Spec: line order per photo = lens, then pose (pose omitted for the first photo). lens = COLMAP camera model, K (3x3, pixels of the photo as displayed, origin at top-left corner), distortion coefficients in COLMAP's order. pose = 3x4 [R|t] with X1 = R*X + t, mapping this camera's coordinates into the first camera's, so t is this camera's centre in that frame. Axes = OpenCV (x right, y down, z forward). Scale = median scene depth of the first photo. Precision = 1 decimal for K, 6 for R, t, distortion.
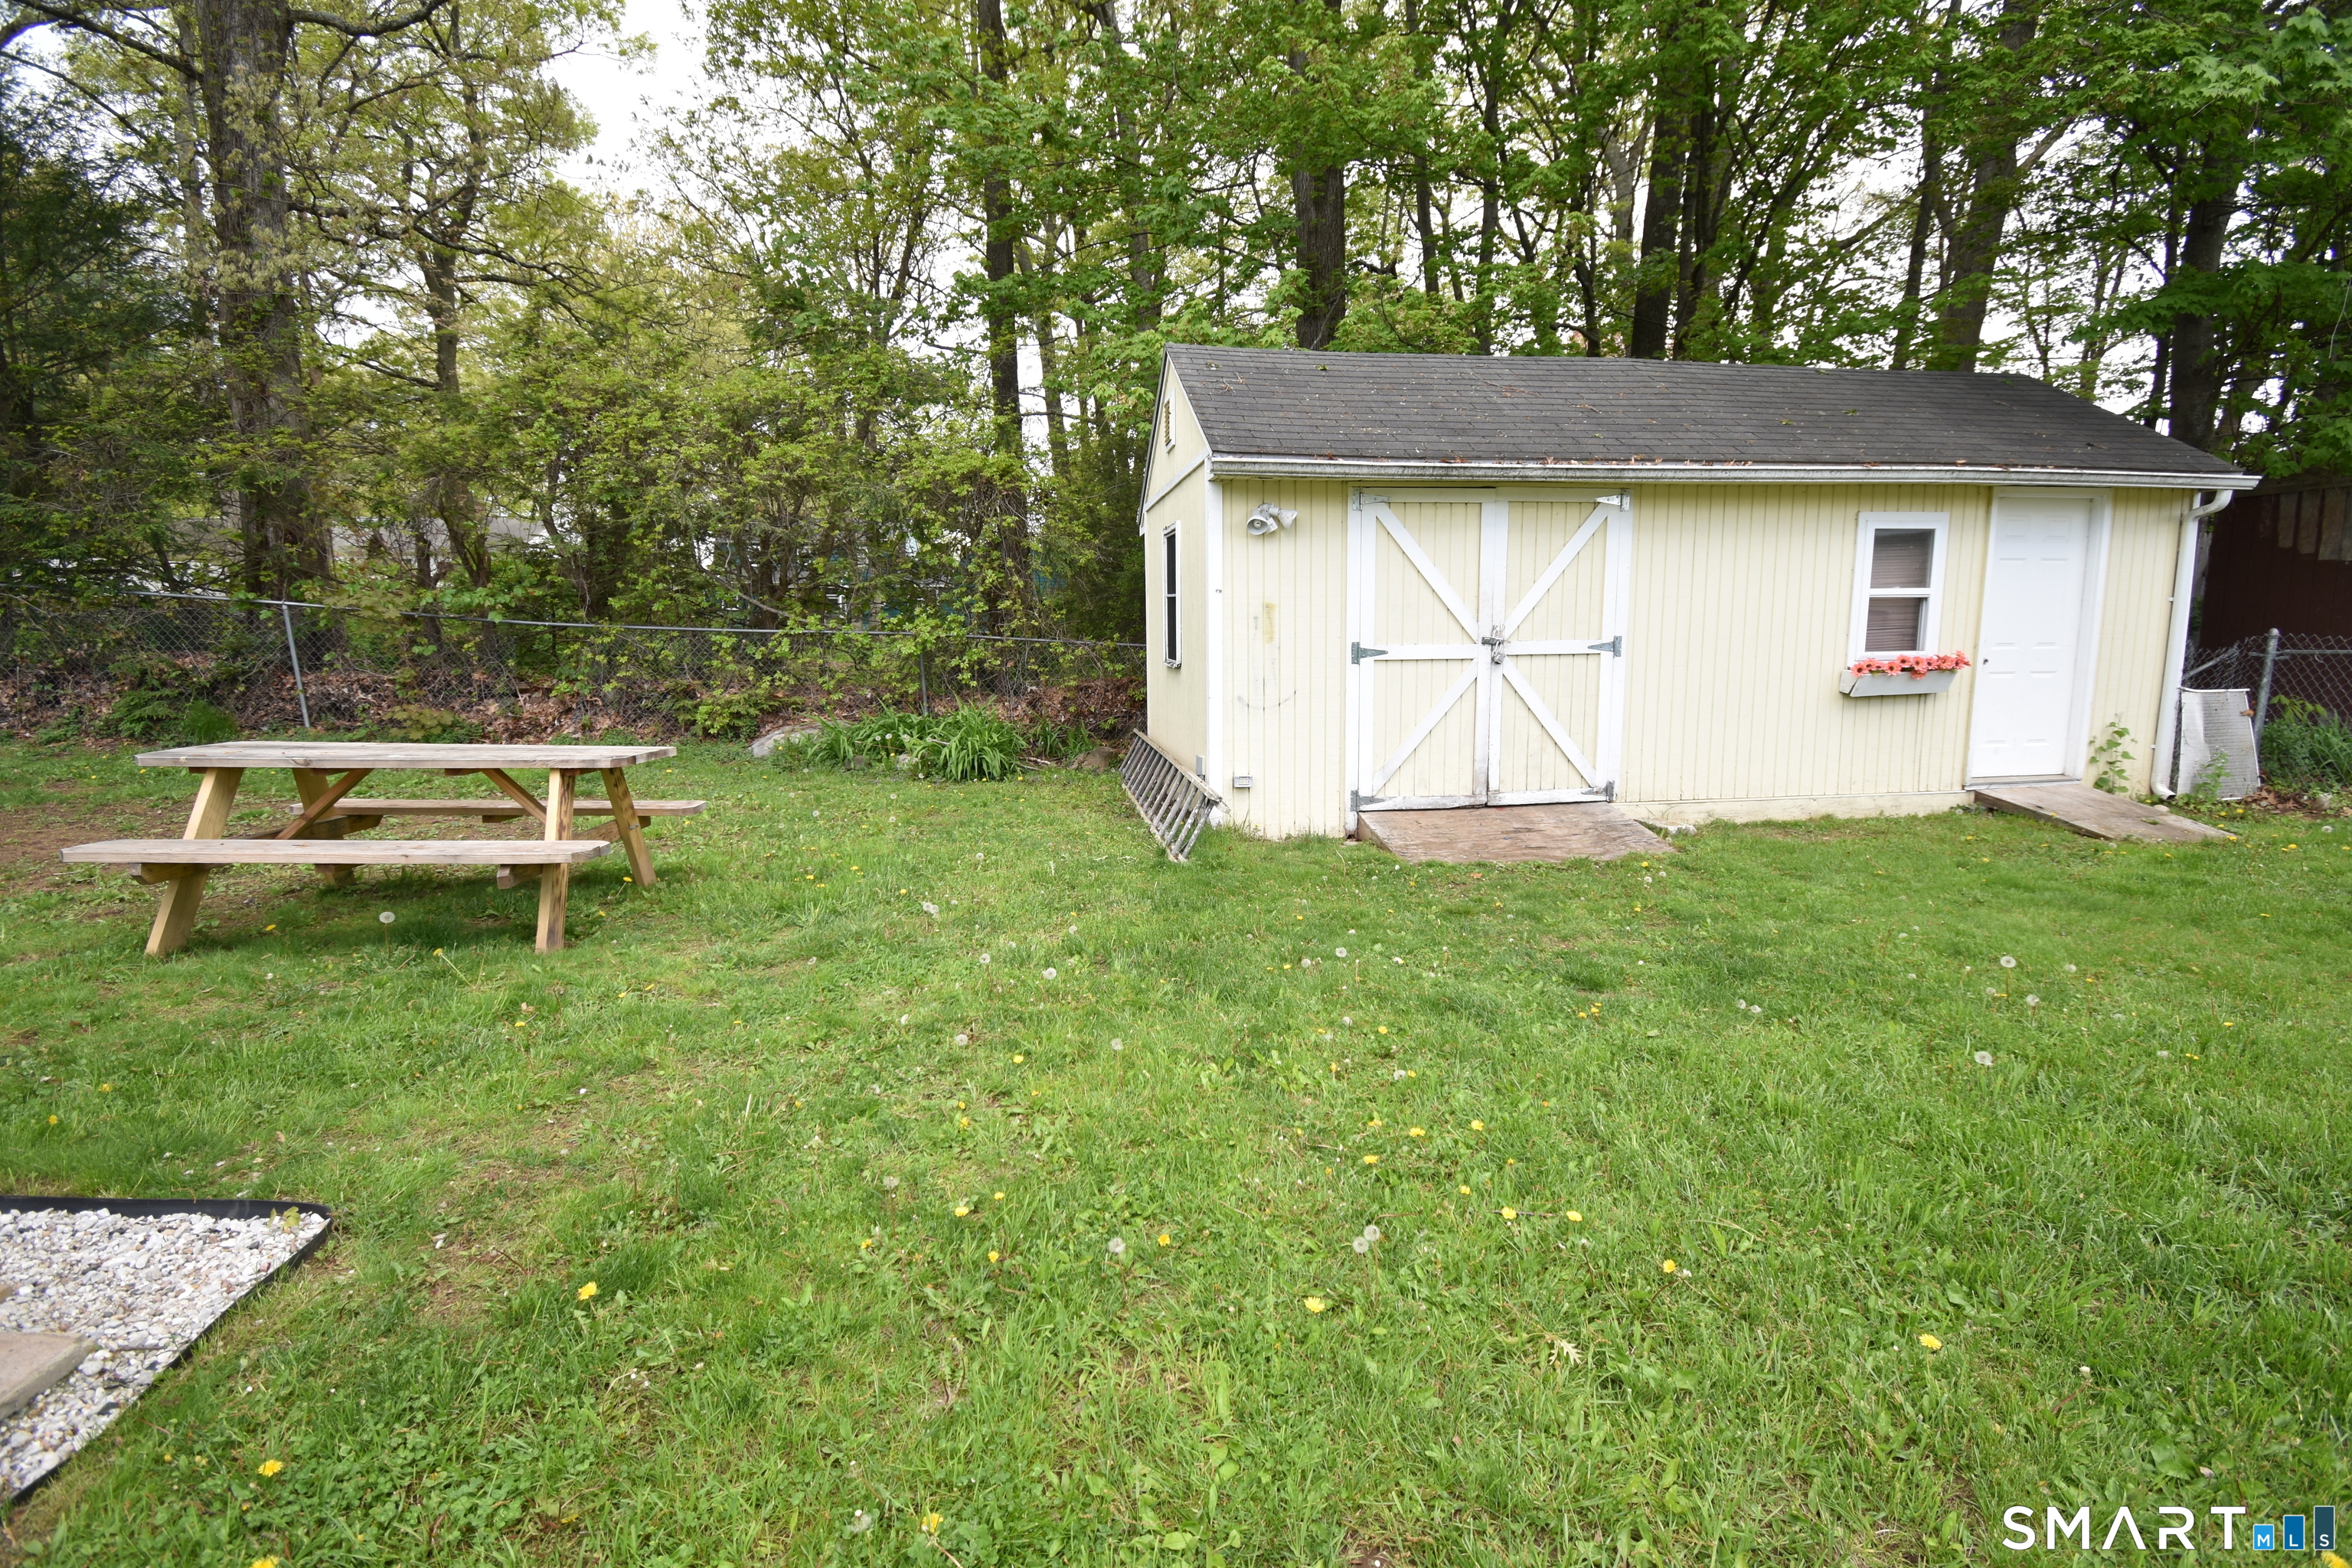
lens RADIAL K [[1038.5, 0, 1184.1], [0, 1038.5, 780.6], [0, 0, 1]] dist [0.024993, -0.029494]
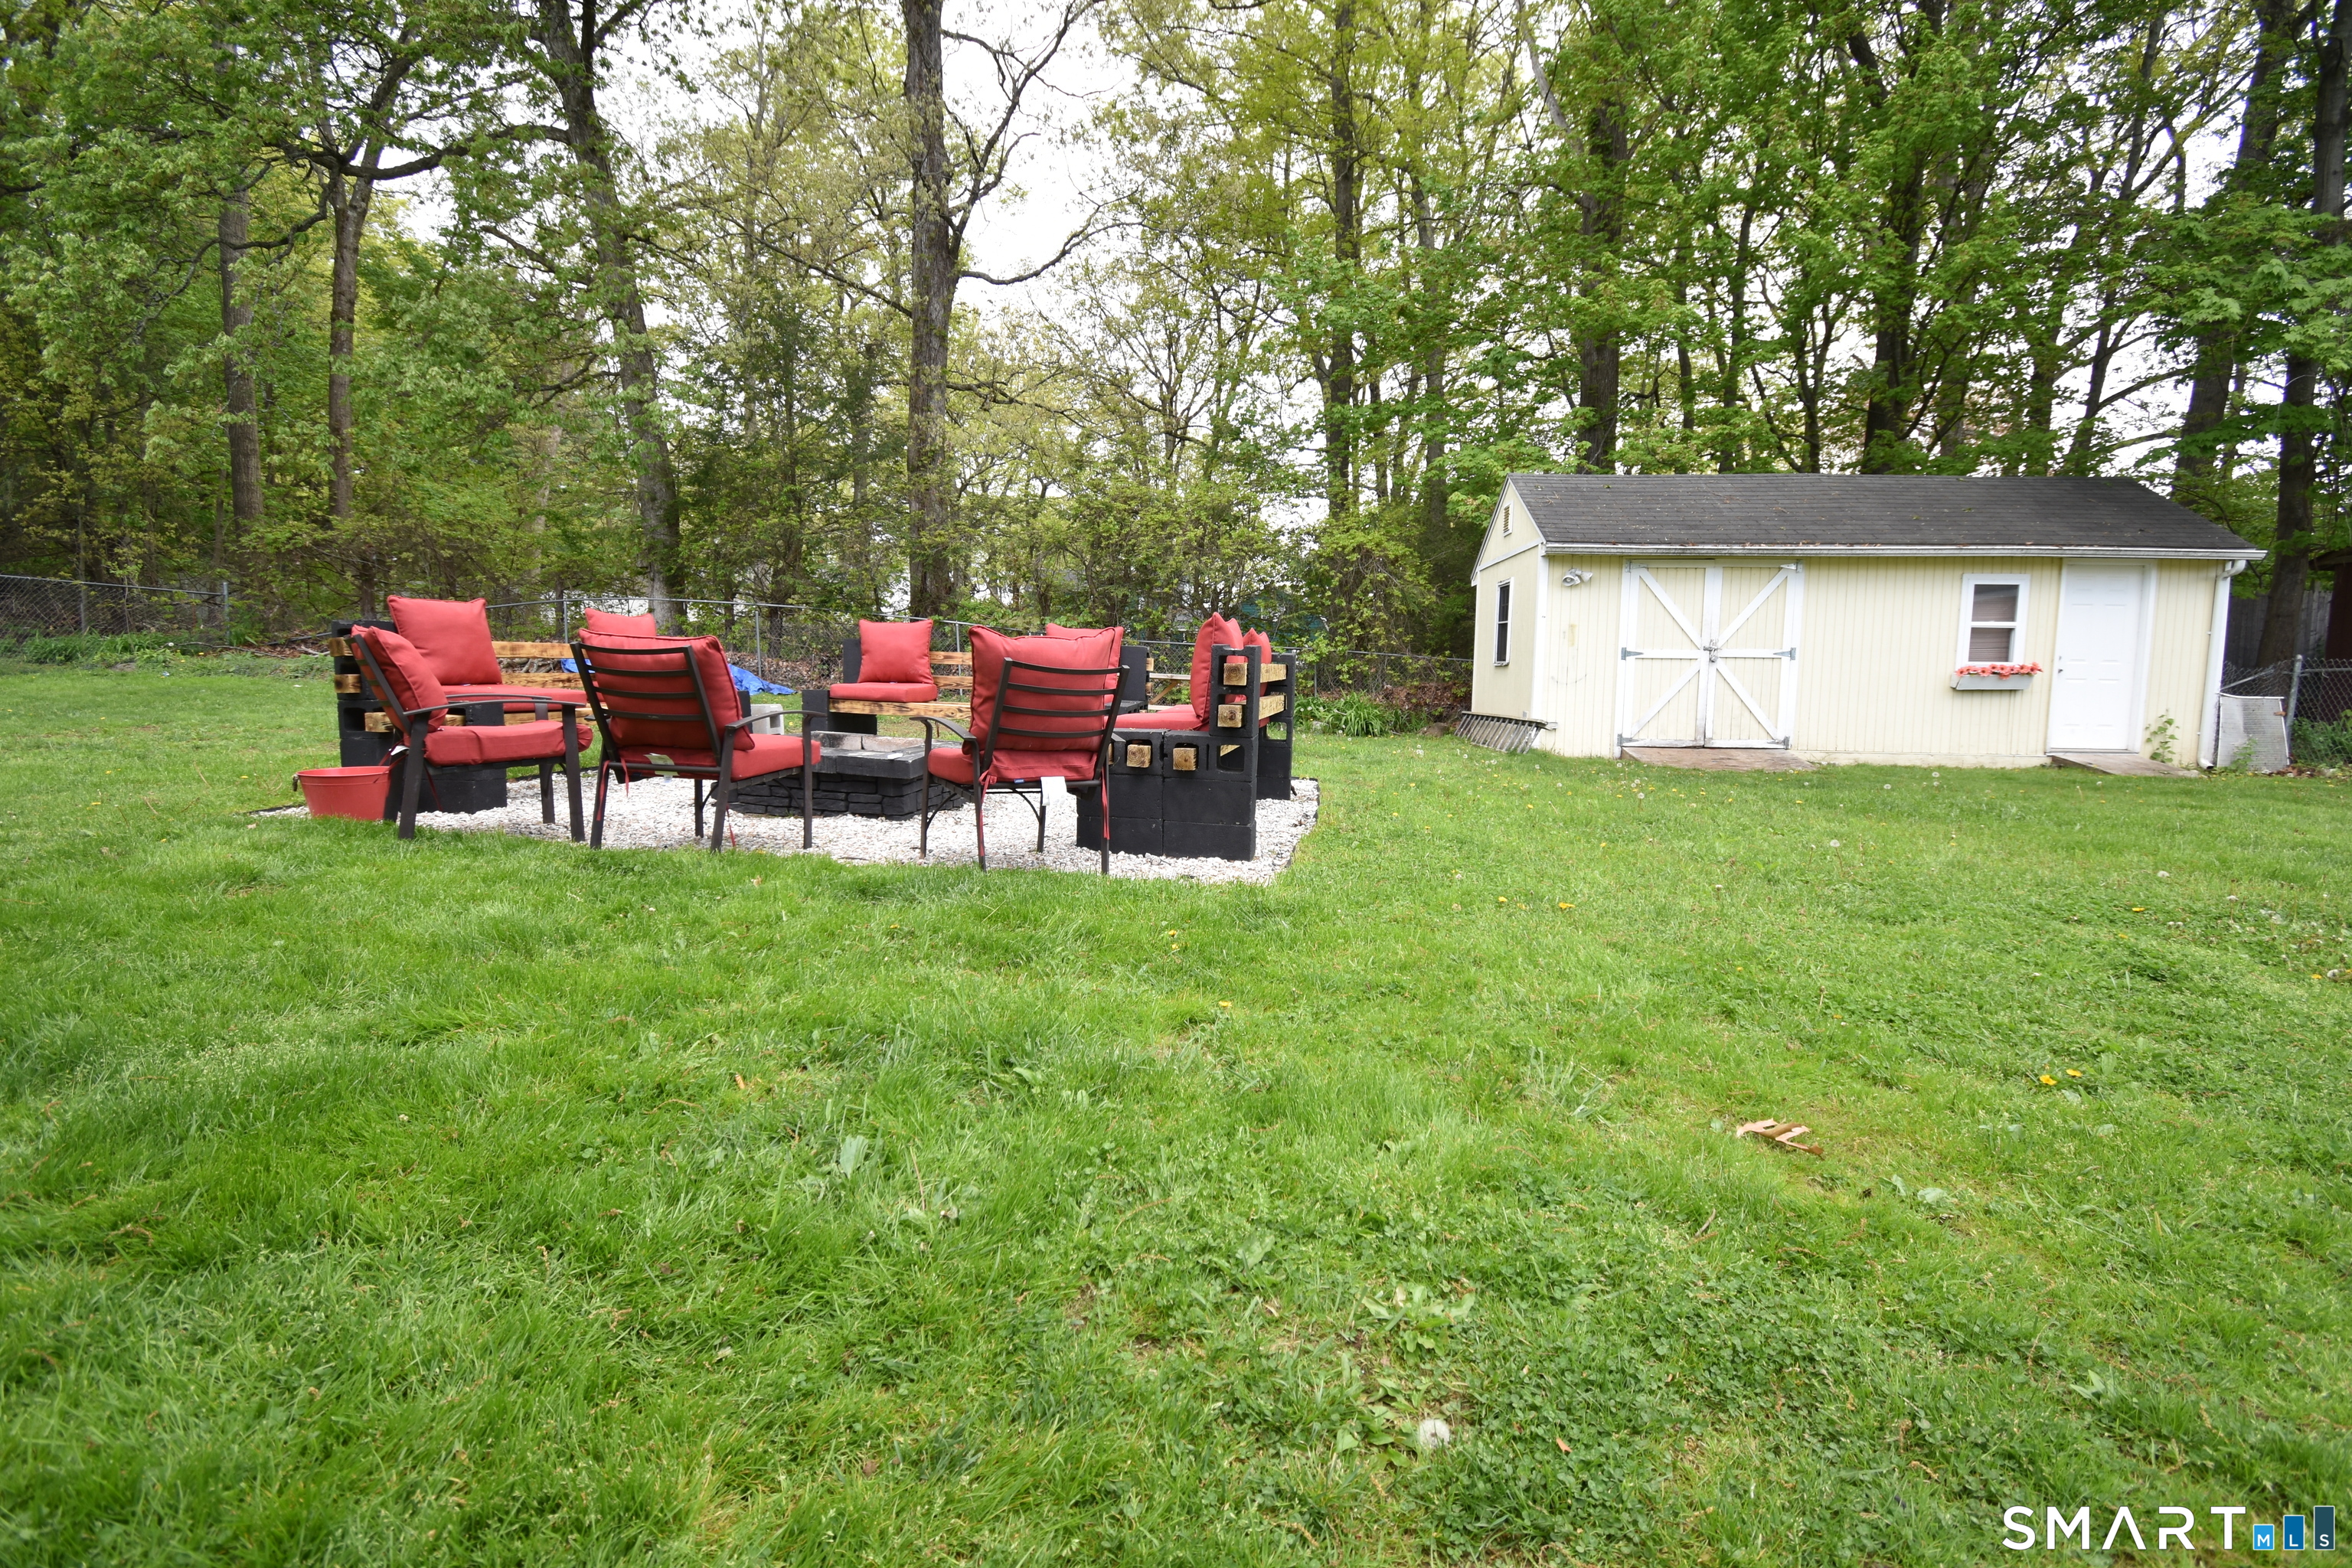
lens RADIAL K [[1038.5, 0, 1184.1], [0, 1038.5, 780.6], [0, 0, 1]] dist [0.024993, -0.029494]
pose [[0.977054, 0.042868, -0.208634, -0.162487], [-0.052438, 0.997800, -0.040557, 0.178503], [0.206437, 0.050567, 0.977152, -0.758127]]
